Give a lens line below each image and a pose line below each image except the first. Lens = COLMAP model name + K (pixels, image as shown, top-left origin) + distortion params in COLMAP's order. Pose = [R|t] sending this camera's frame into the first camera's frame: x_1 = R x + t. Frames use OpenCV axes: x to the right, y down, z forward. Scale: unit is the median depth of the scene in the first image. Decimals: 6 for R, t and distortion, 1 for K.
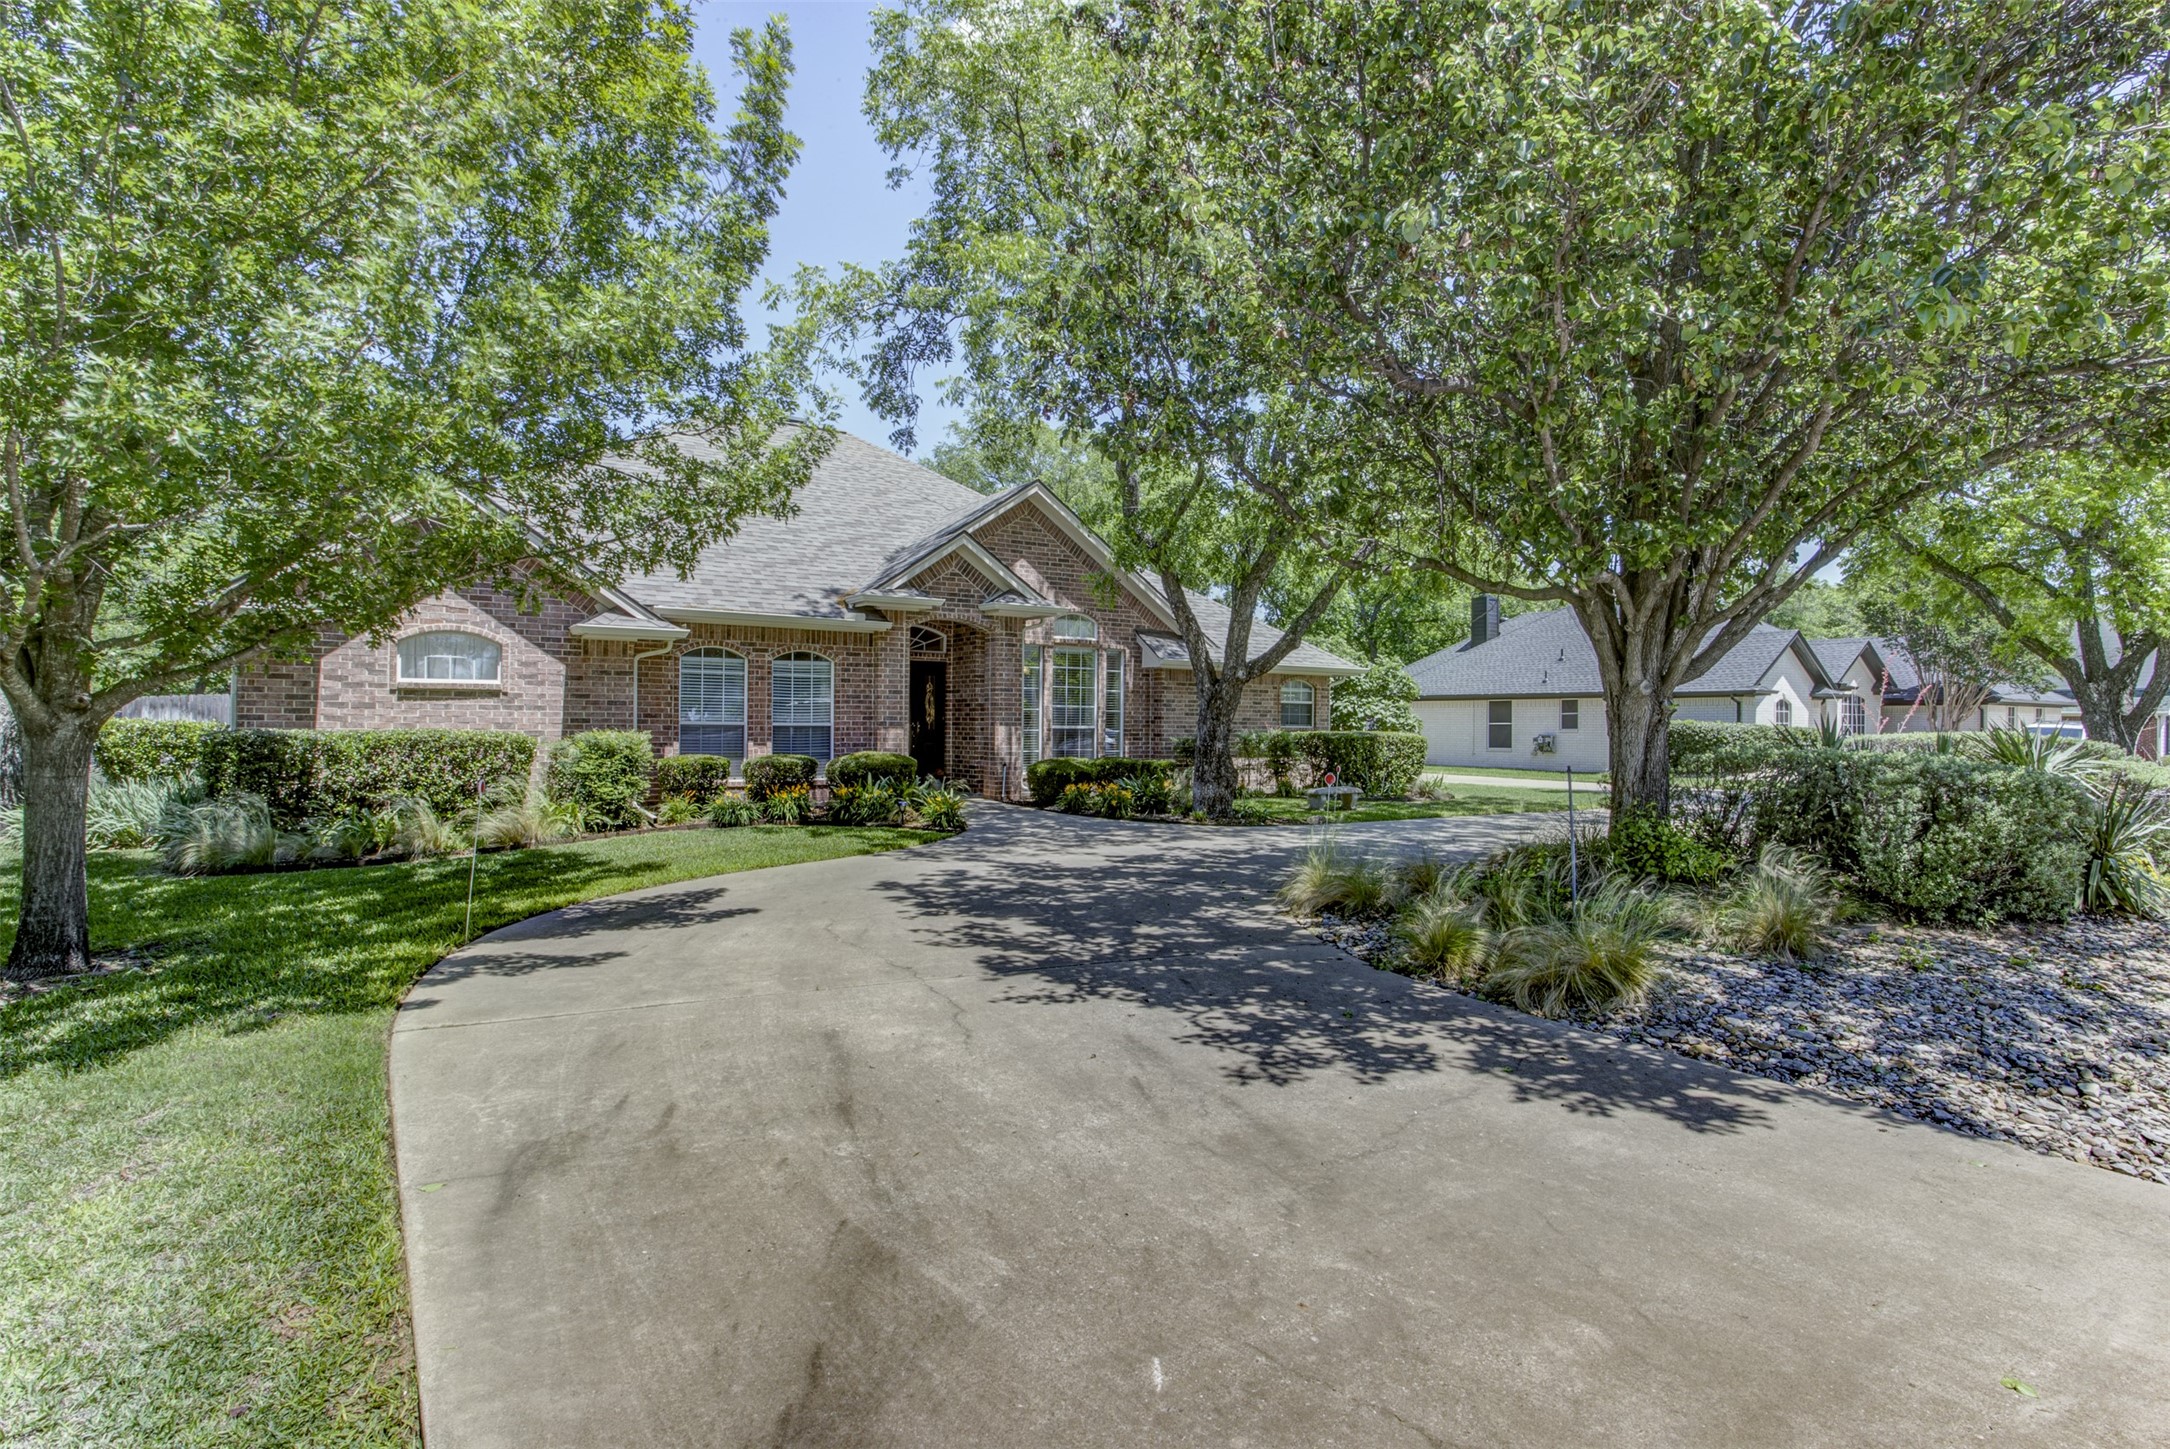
lens RADIAL K [[1130.7, 0, 1090.2], [0, 1130.7, 723.1], [0, 0, 1]] dist [0.003647, 0.000750]
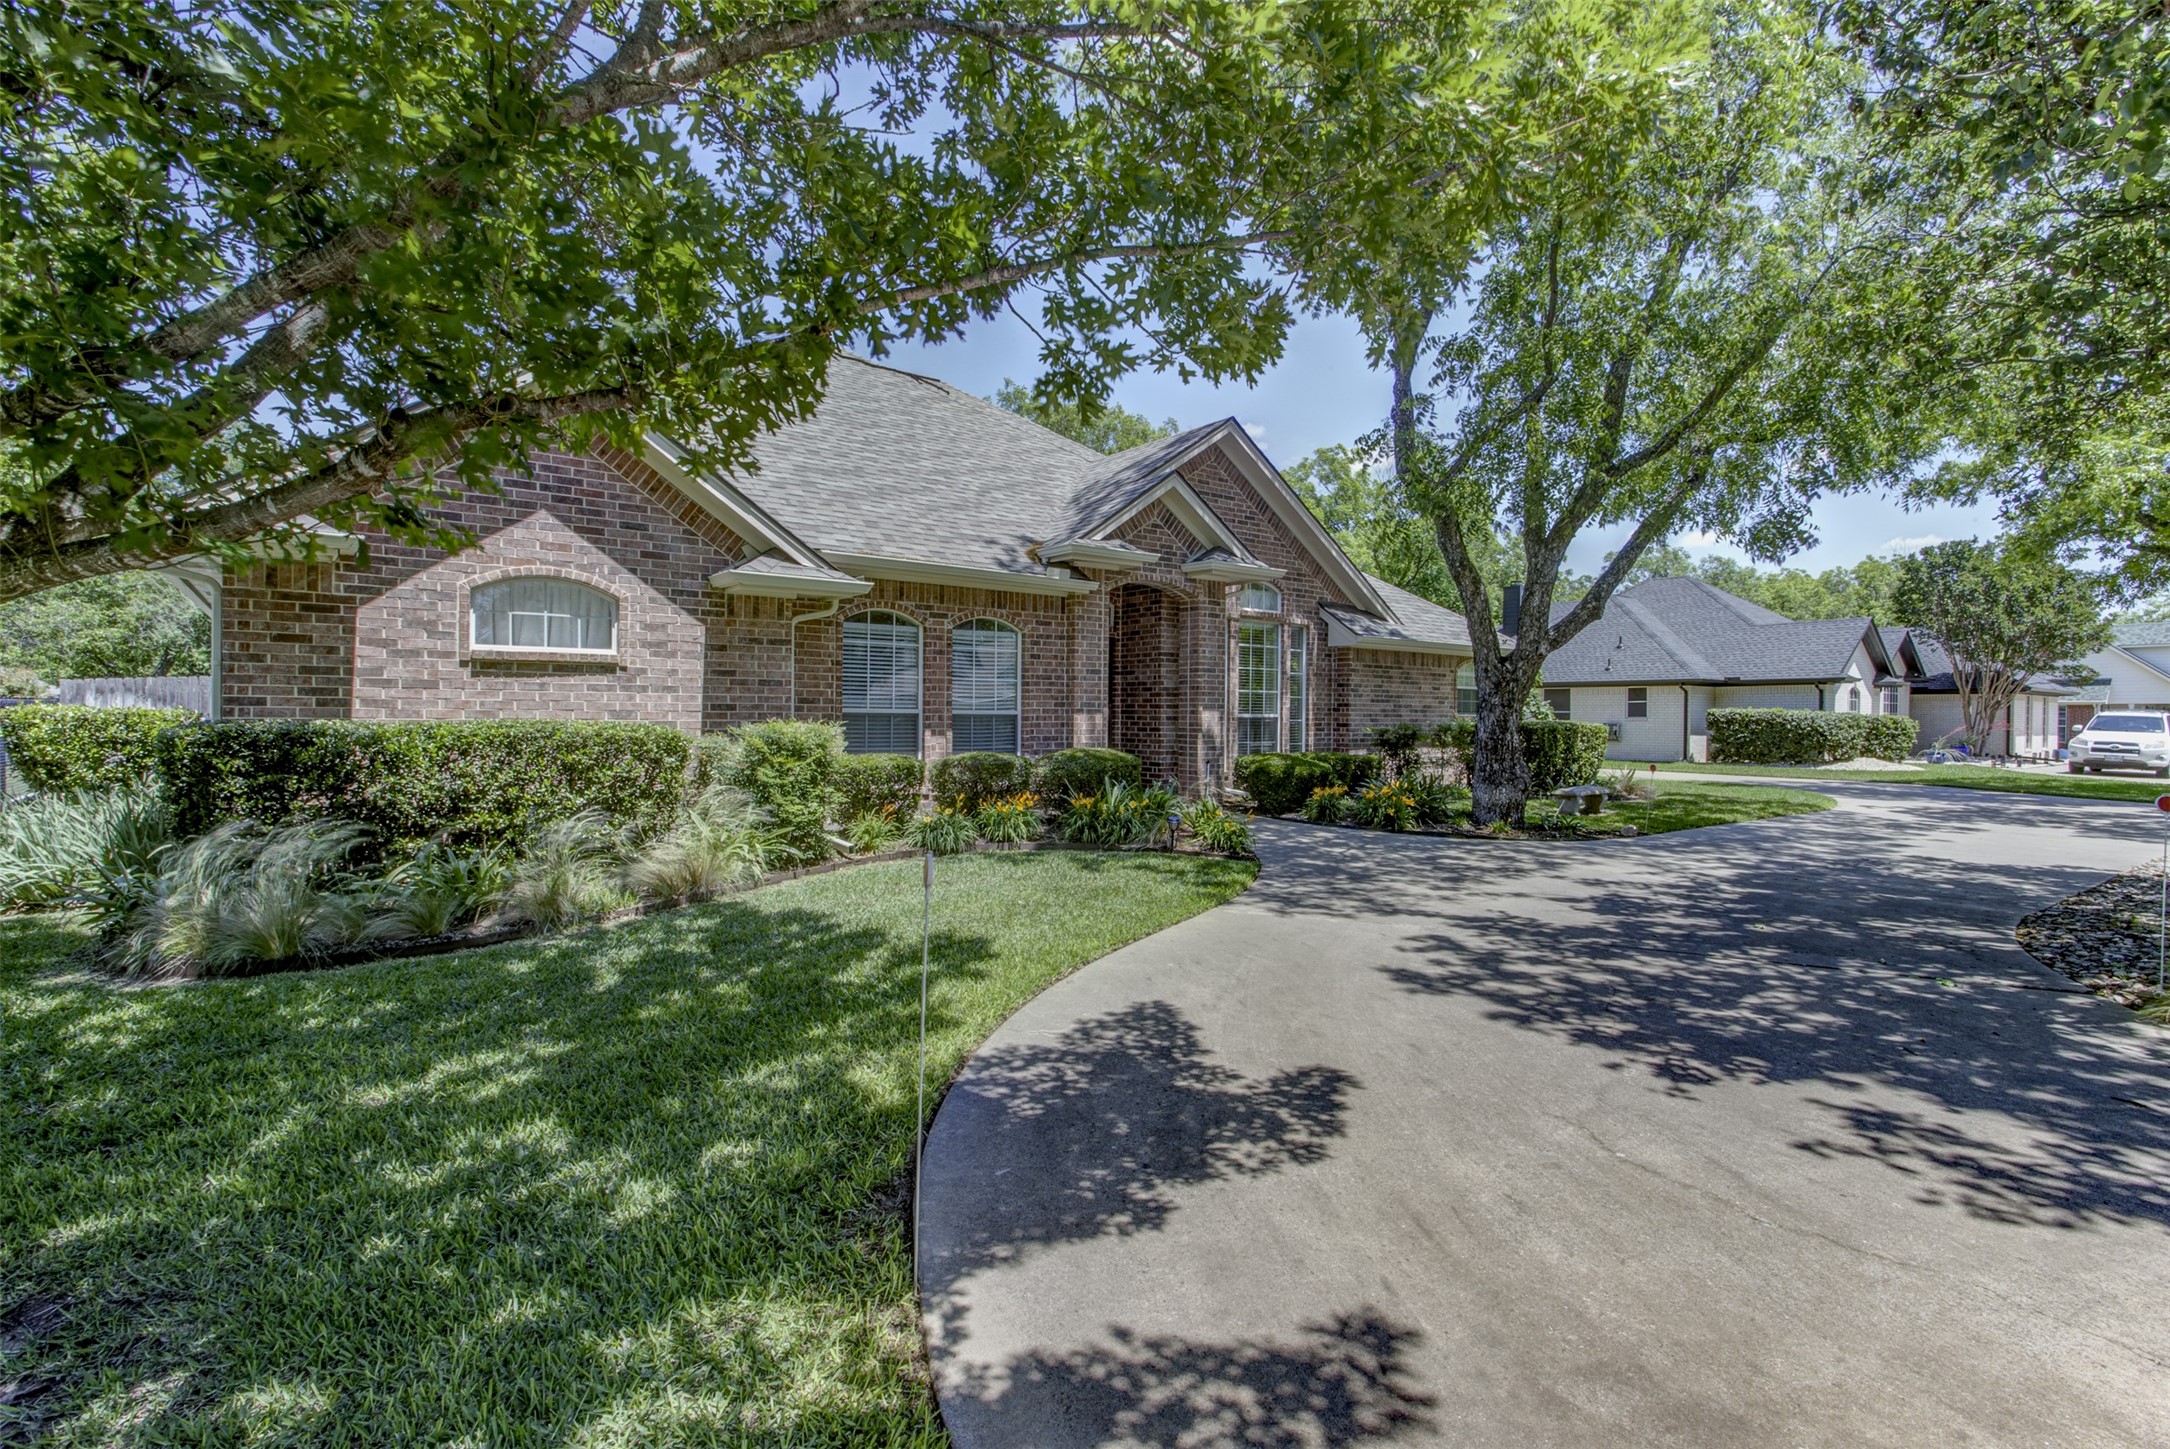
lens RADIAL K [[1013.3, 0, 1079.1], [0, 1013.3, 725.7], [0, 0, 1]] dist [0.005233, 0.000690]
pose [[0.997661, -0.001203, 0.068346, -0.257285], [0.000275, 0.999908, 0.013589, 0.000868], [-0.068356, -0.013539, 0.997569, 0.326950]]
